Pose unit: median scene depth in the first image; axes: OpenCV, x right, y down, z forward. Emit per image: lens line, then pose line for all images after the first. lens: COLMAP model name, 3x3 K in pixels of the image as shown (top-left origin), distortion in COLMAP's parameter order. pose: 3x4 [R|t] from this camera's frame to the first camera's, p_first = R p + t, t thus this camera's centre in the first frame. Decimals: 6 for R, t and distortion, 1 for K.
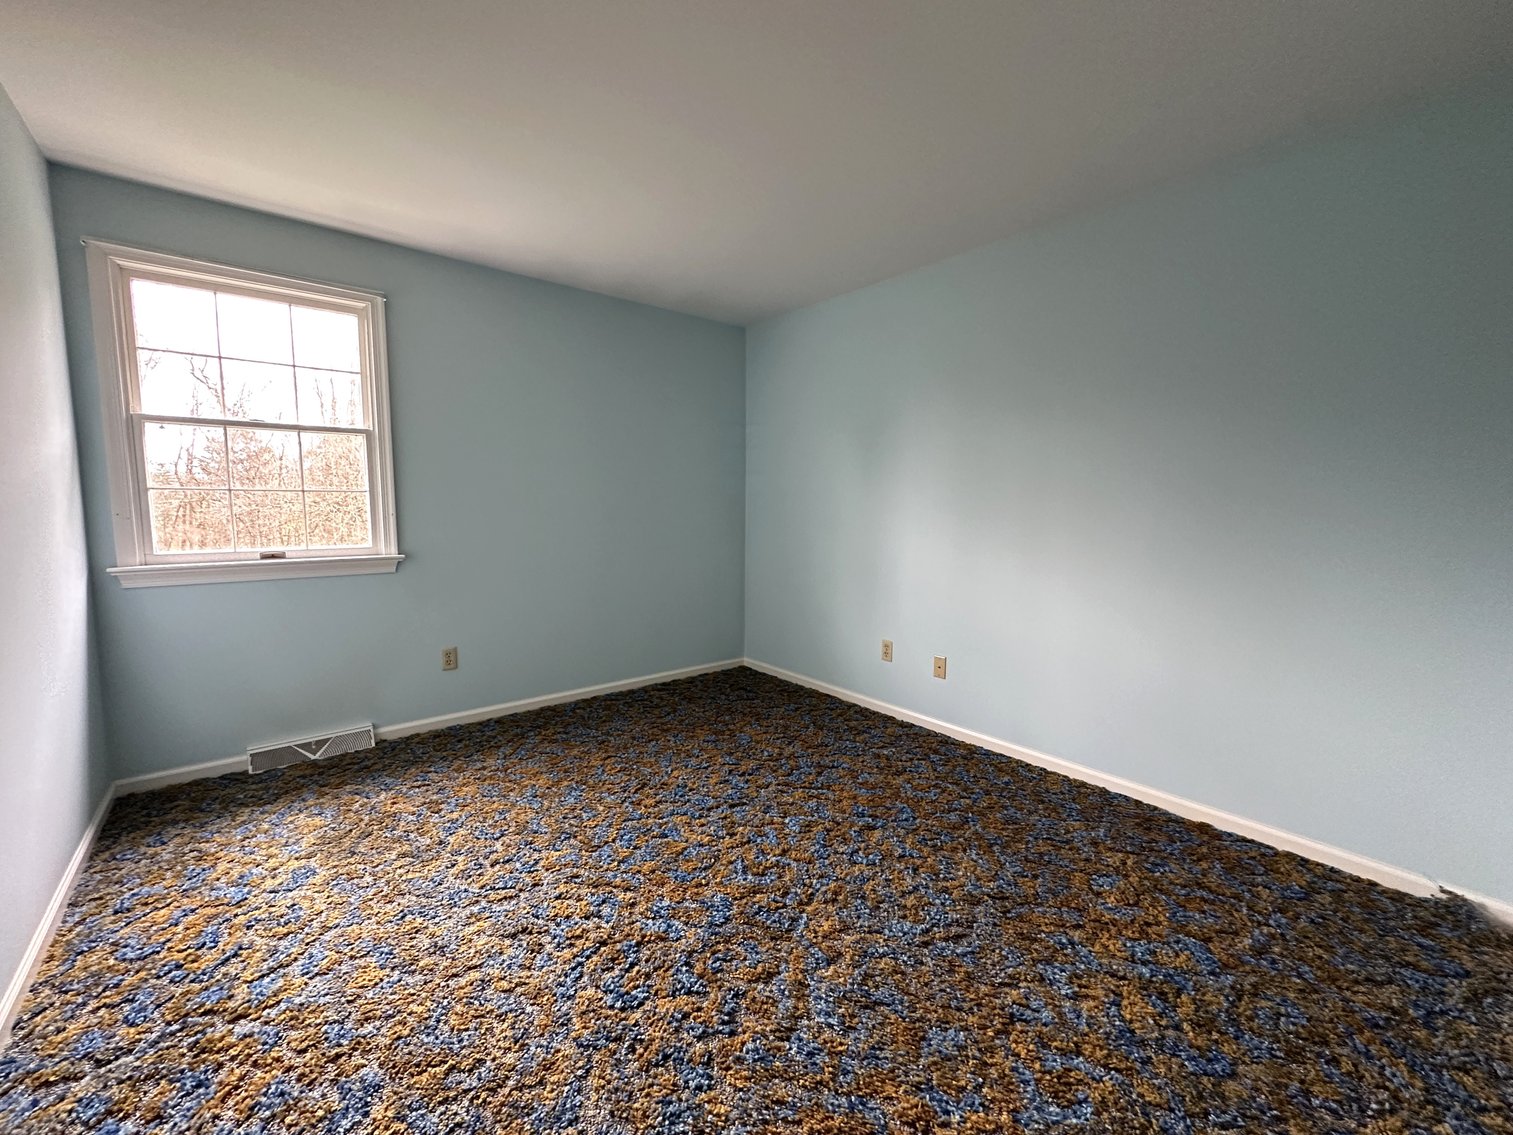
lens RADIAL K [[607.1, 0, 764.1], [0, 607.1, 568.4], [0, 0, 1]] dist [-0.003823, 0.000510]
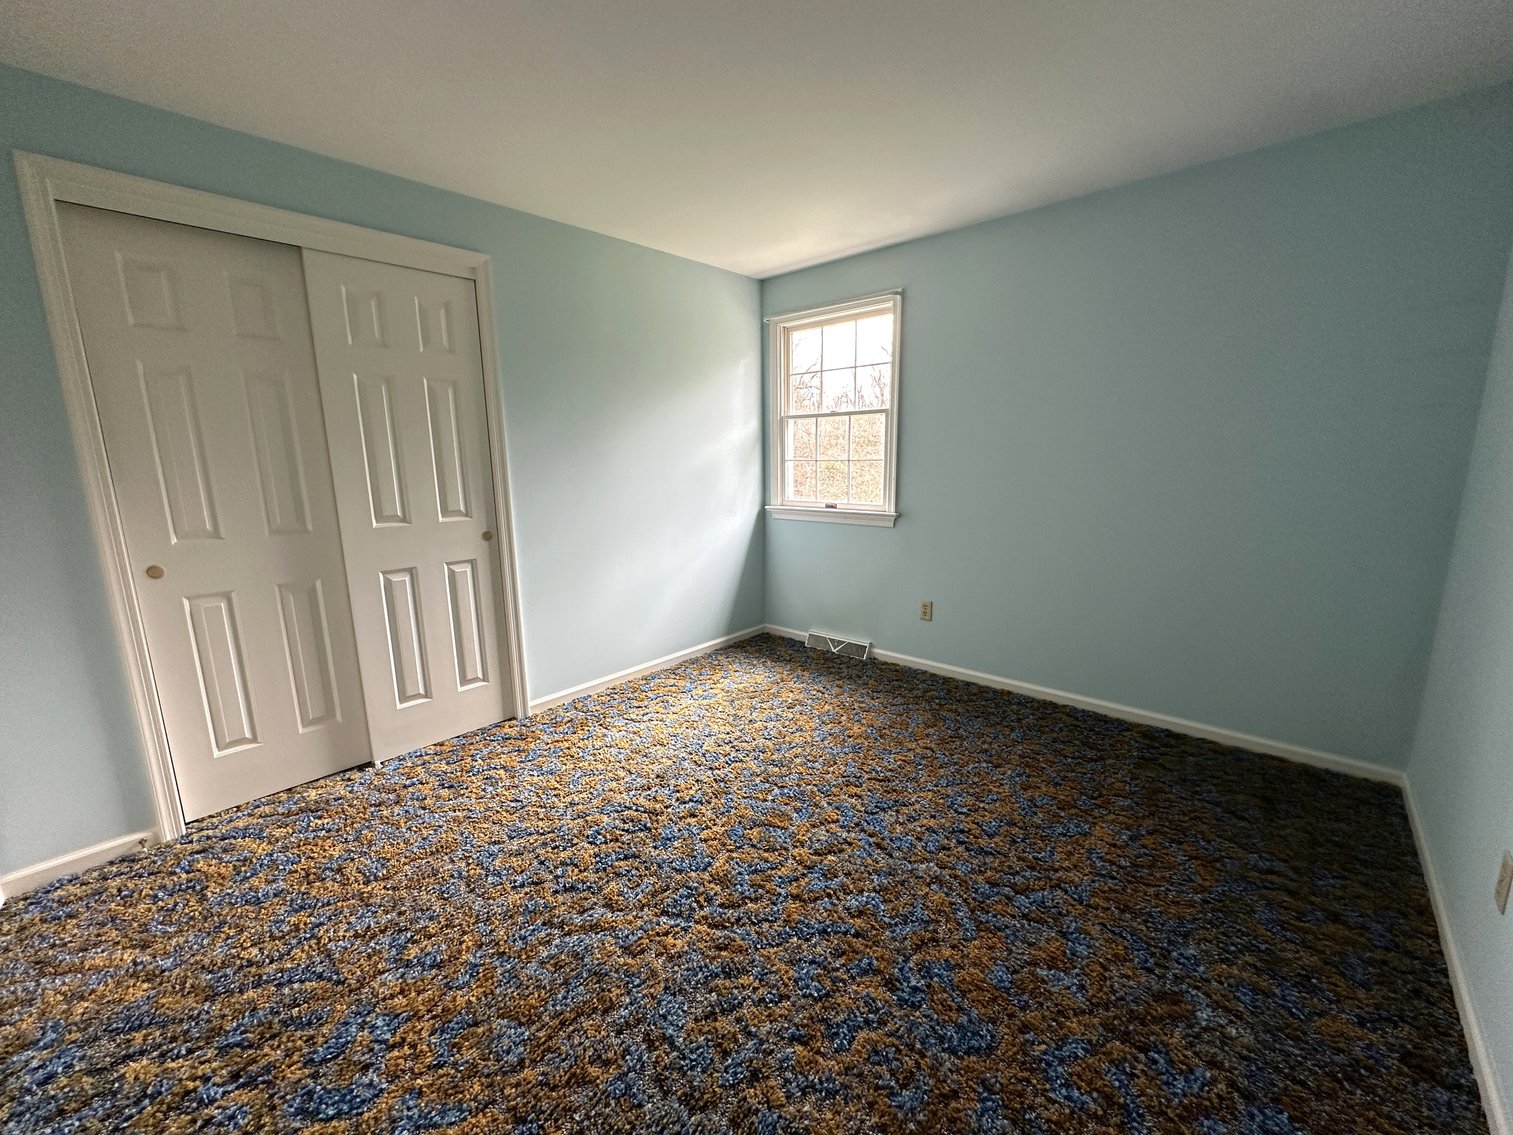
lens RADIAL K [[607.1, 0, 762.9], [0, 607.1, 569.6], [0, 0, 1]] dist [-0.003823, 0.000510]
pose [[0.142062, 0.169239, -0.975283, 0.544691], [-0.097894, 0.982848, 0.156293, -0.073636], [0.985005, 0.073272, 0.156193, 0.565765]]
